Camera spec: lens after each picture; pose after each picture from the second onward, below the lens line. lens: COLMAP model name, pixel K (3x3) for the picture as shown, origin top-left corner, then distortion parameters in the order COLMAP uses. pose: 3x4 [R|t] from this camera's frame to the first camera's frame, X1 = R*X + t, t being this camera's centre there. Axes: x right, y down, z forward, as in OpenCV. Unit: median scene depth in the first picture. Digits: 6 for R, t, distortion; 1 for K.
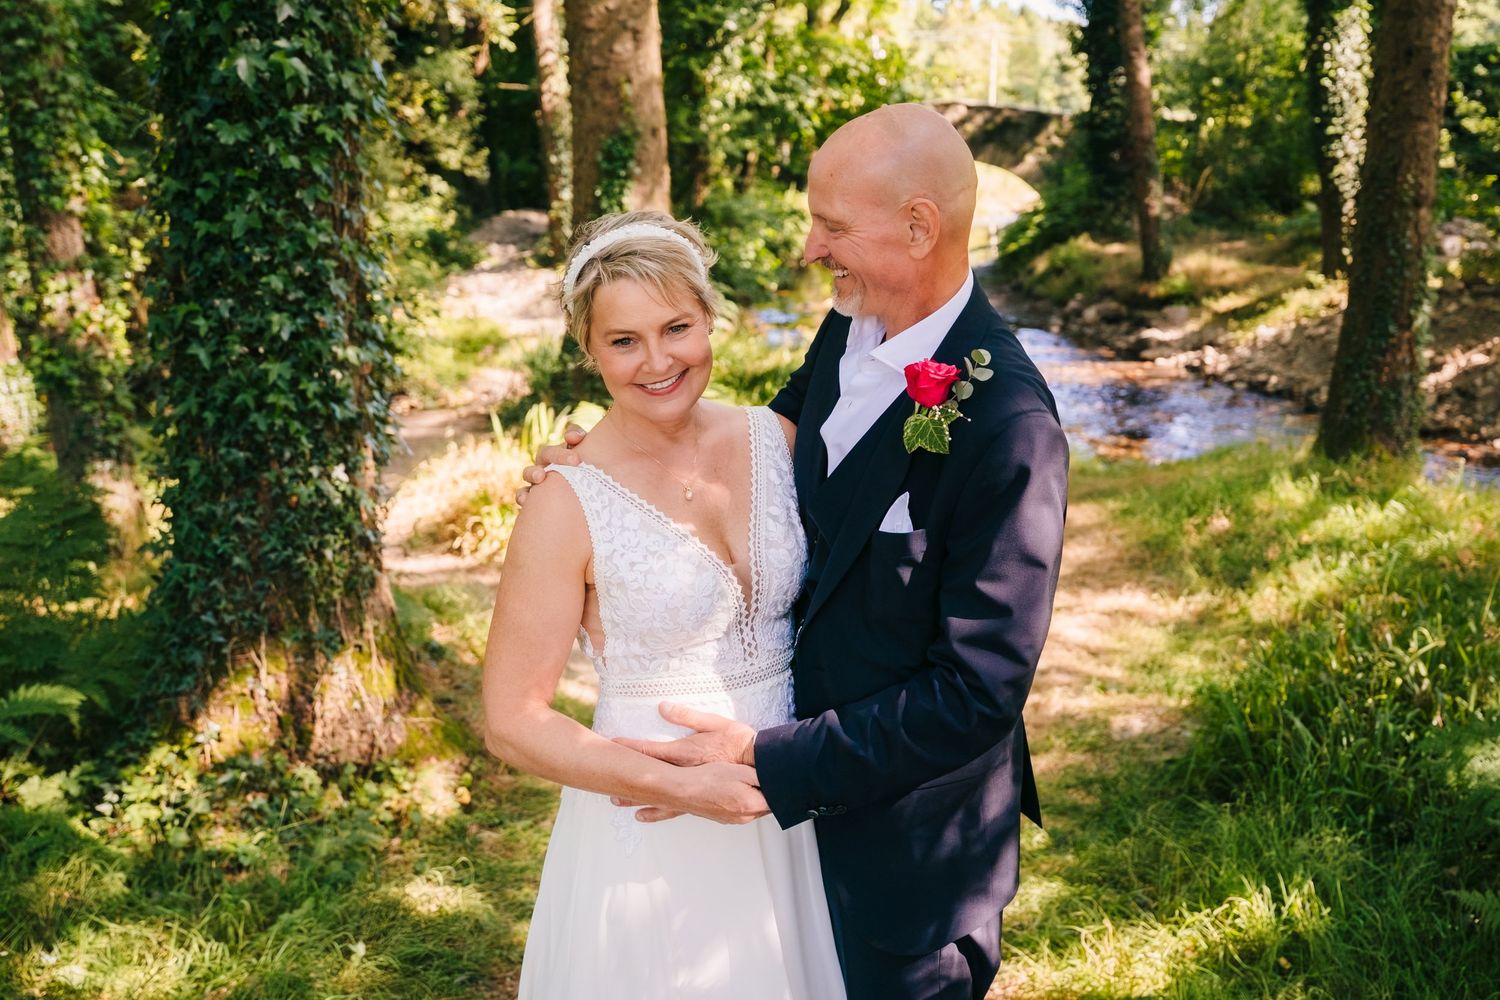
lens RADIAL K [[1148.8, 0, 733.0], [0, 1148.8, 323.1], [0, 0, 1]] dist [0.024562, -0.018195]
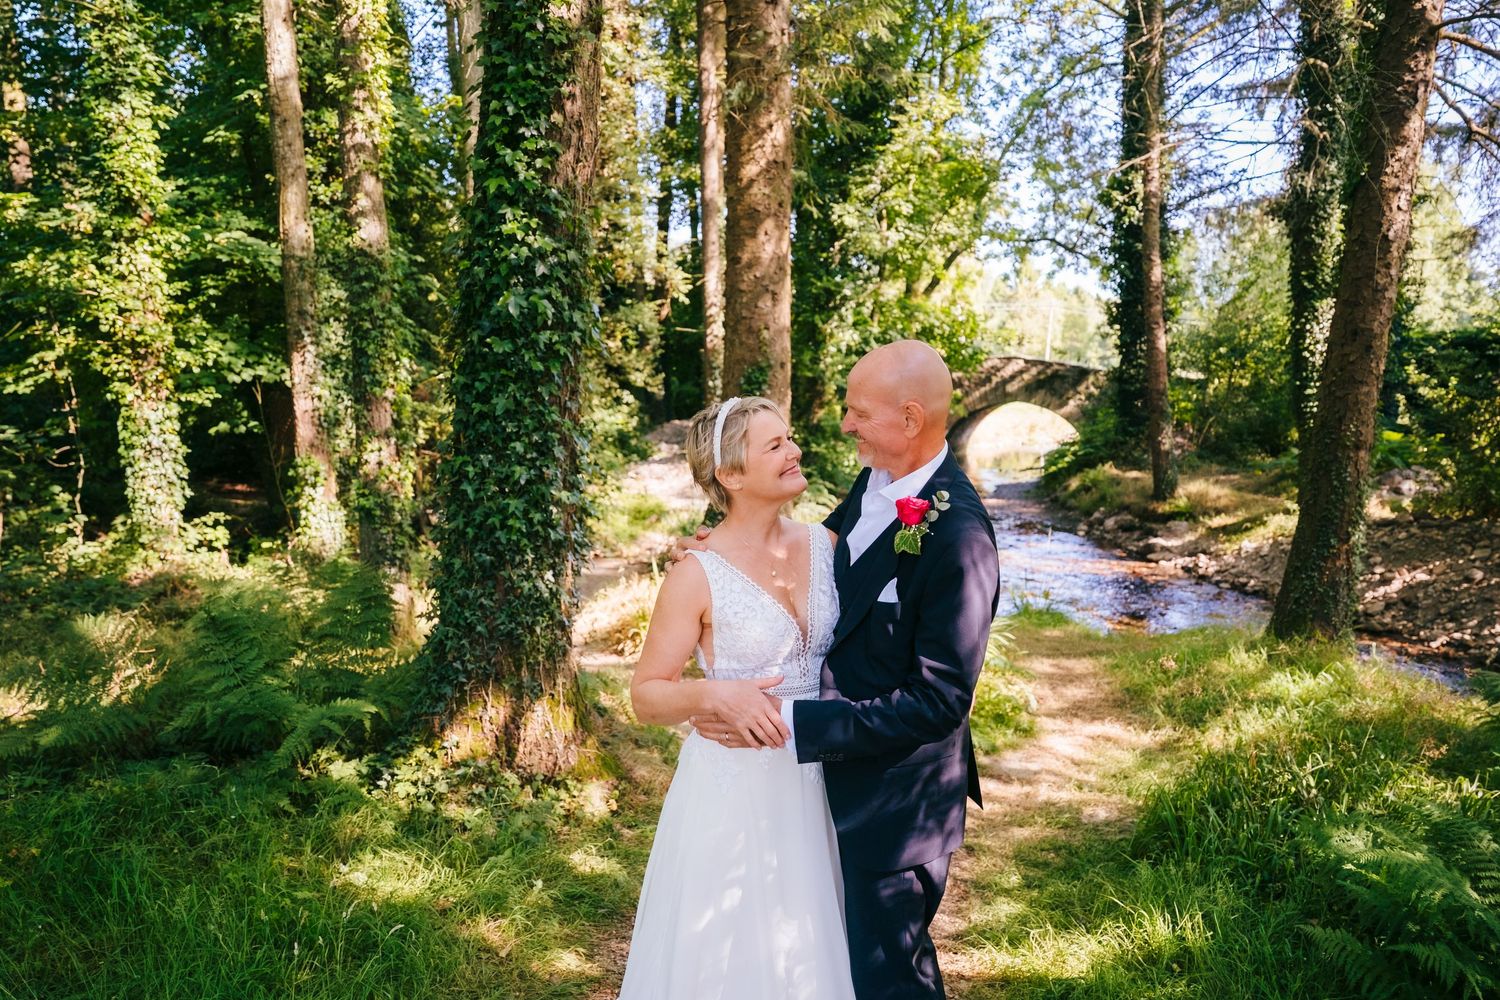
lens RADIAL K [[1034.6, 0, 750.7], [0, 1034.6, 500.7], [0, 0, 1]] dist [0.025880, -0.000494]
pose [[0.990237, 0.065748, -0.122914, 0.064431], [-0.072381, 0.996108, -0.050293, 0.068565], [0.119129, 0.058698, 0.991142, -0.258795]]
